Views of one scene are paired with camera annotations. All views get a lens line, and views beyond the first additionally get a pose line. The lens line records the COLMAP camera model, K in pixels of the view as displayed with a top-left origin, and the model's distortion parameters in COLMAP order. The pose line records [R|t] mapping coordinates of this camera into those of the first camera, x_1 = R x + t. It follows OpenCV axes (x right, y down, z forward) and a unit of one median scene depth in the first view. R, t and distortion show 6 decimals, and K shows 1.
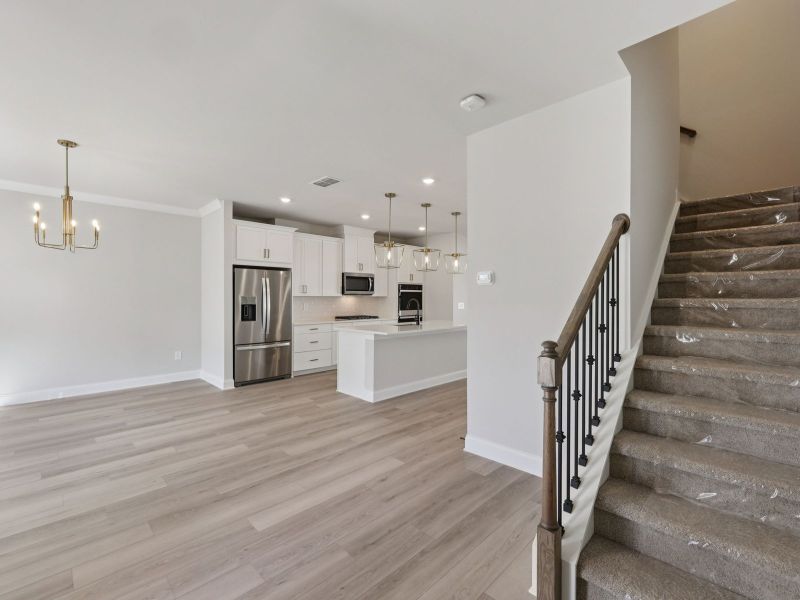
lens RADIAL K [[365.5, 0, 405.1], [0, 365.5, 296.0], [0, 0, 1]] dist [-0.004995, -0.000822]
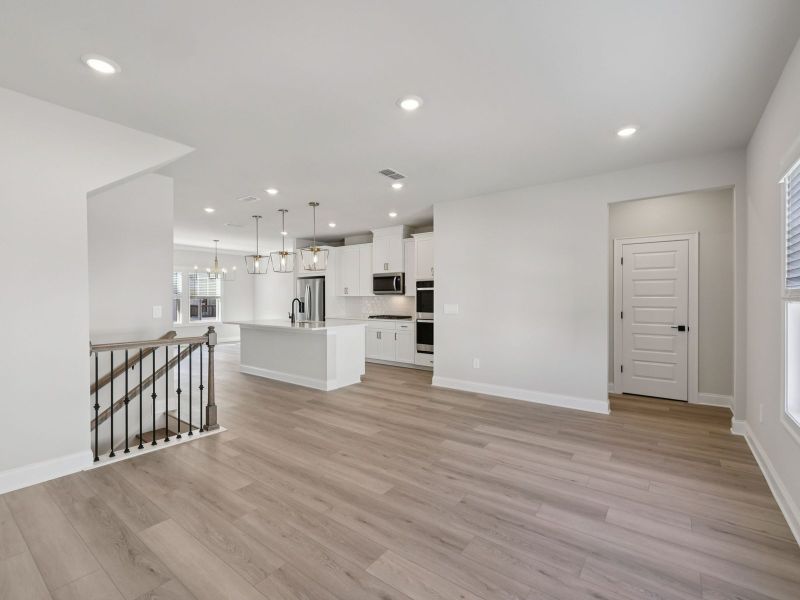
lens RADIAL K [[365.5, 0, 401.0], [0, 365.5, 302.2], [0, 0, 1]] dist [-0.004995, -0.000822]
pose [[0.128427, 0.010138, -0.991667, 1.061420], [0.007983, 0.999905, 0.011256, 0.008574], [0.991687, -0.009362, 0.128333, 1.095204]]
